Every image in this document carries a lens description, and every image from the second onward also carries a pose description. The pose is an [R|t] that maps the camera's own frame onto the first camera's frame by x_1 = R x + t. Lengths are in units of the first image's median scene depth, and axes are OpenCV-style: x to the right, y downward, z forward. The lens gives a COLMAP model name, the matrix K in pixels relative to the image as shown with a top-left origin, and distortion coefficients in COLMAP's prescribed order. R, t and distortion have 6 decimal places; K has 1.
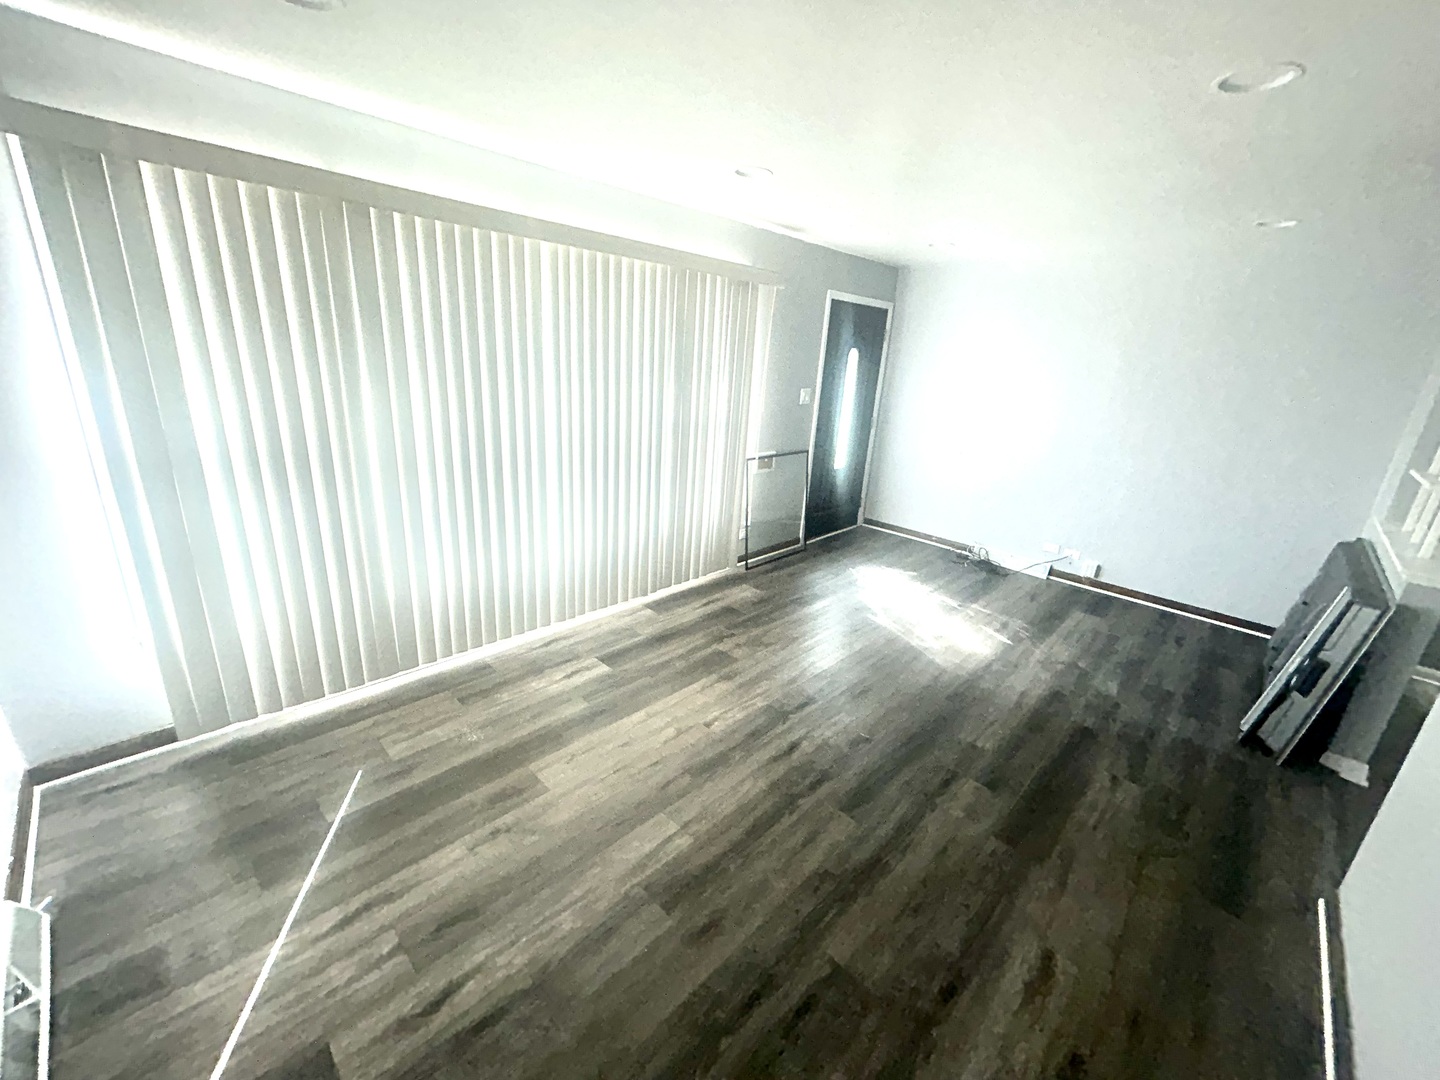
lens RADIAL K [[581.9, 0, 720.0], [0, 581.9, 540.0], [0, 0, 1]] dist [-0.000327, 0.000102]
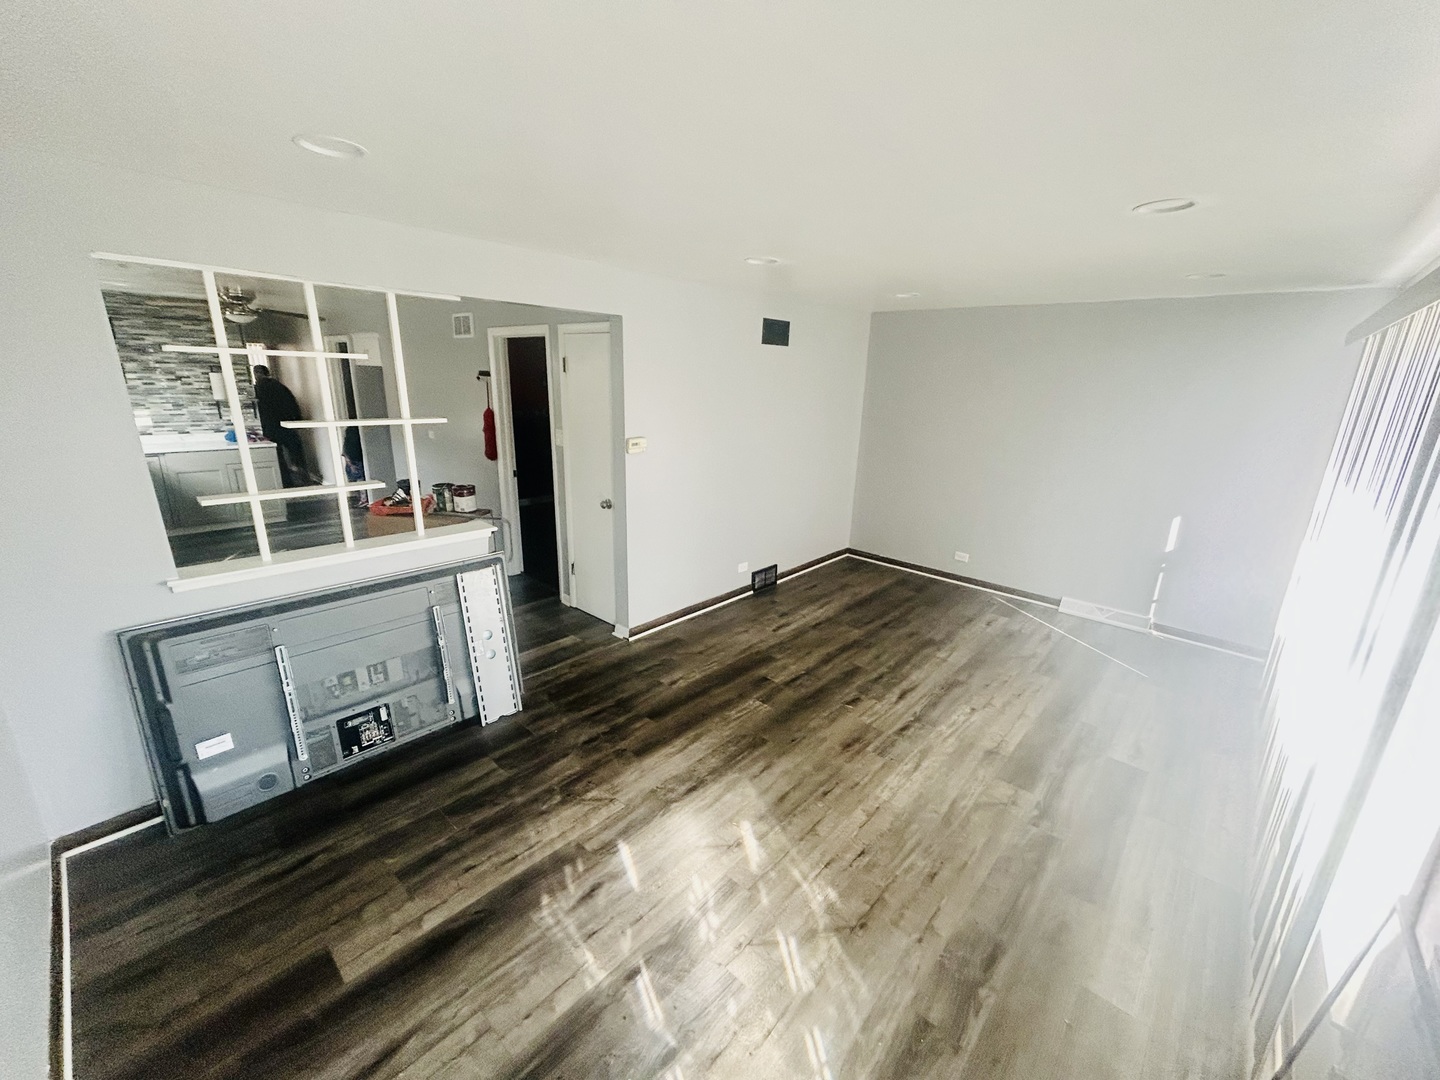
lens RADIAL K [[584.3, 0, 720.0], [0, 584.3, 540.0], [0, 0, 1]] dist [0.000729, 0.000150]
pose [[-0.995309, -0.082273, -0.050899, 0.540745], [-0.096650, 0.822357, 0.560703, -0.557401], [-0.004274, 0.562992, -0.826451, 1.610113]]
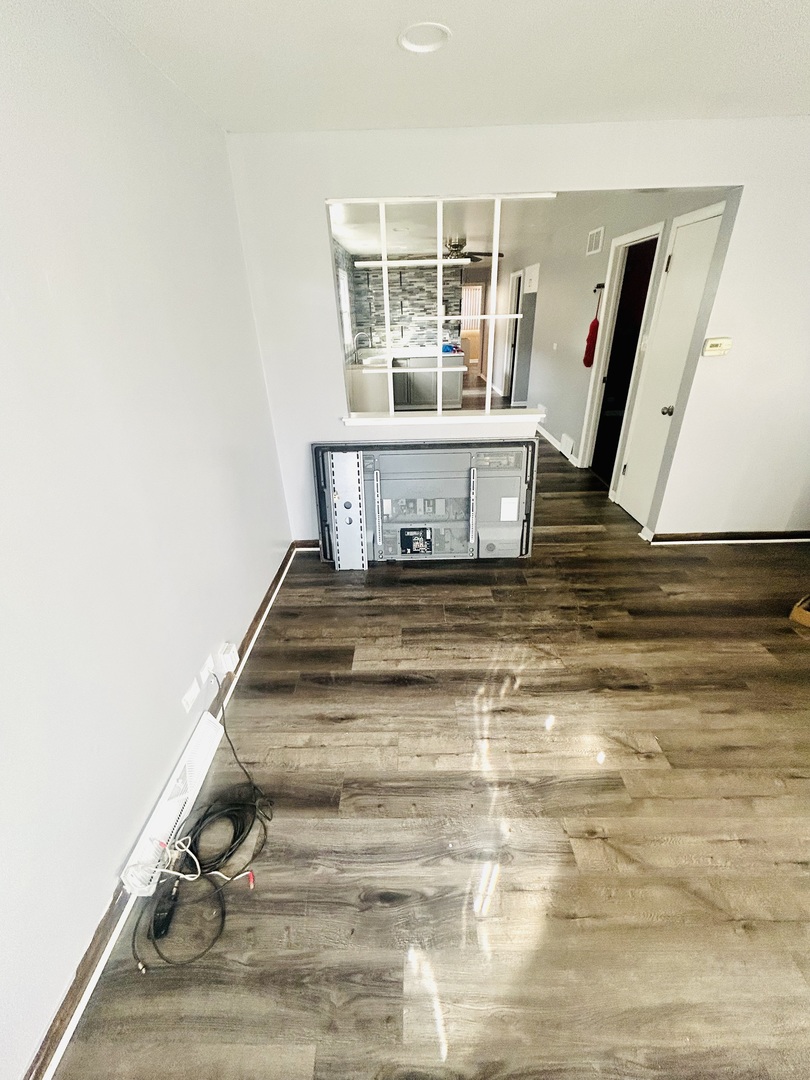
lens RADIAL K [[436.4, 0, 405.0], [0, 436.4, 540.0], [0, 0, 1]] dist [-0.000327, 0.000102]
pose [[-0.689408, -0.376770, 0.618677, 0.418177], [0.212934, 0.710943, 0.670238, -0.452414], [-0.692369, 0.593805, -0.409903, 1.486646]]
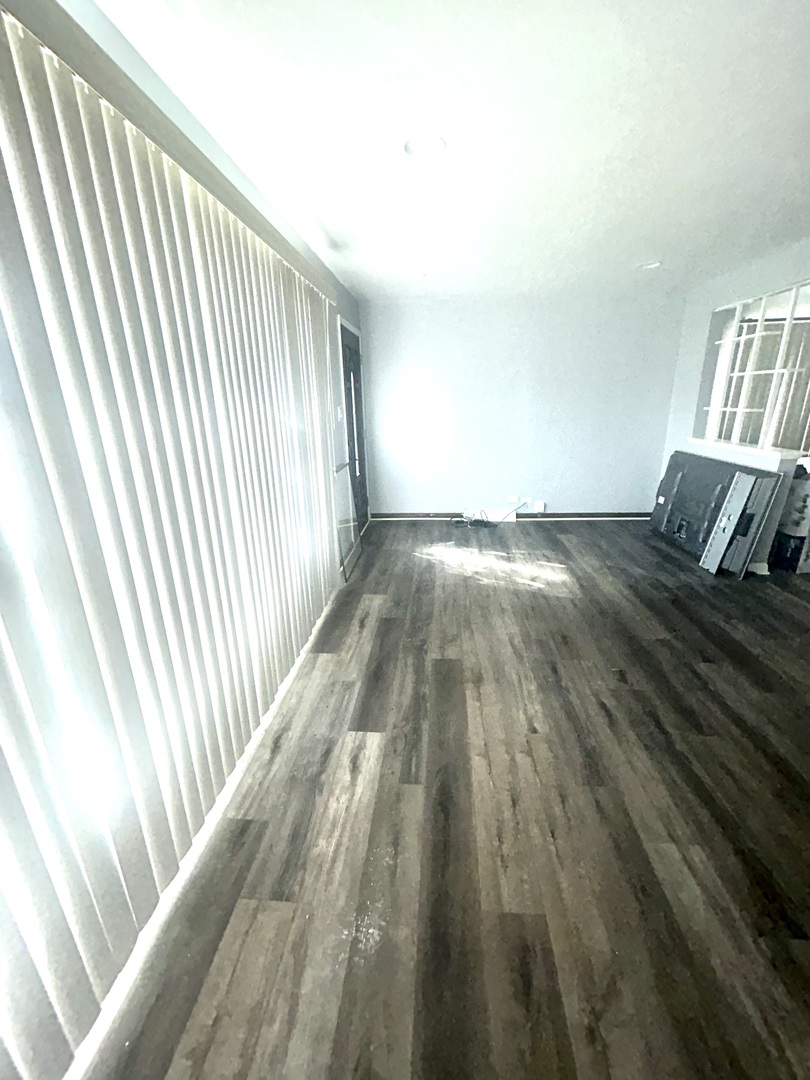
lens RADIAL K [[436.4, 0, 405.0], [0, 436.4, 540.0], [0, 0, 1]] dist [-0.000327, 0.000102]
pose [[0.771327, -0.270704, 0.575998, -0.455026], [0.268280, 0.958991, 0.091444, -0.097403], [-0.577132, 0.083995, 0.812320, 0.443651]]
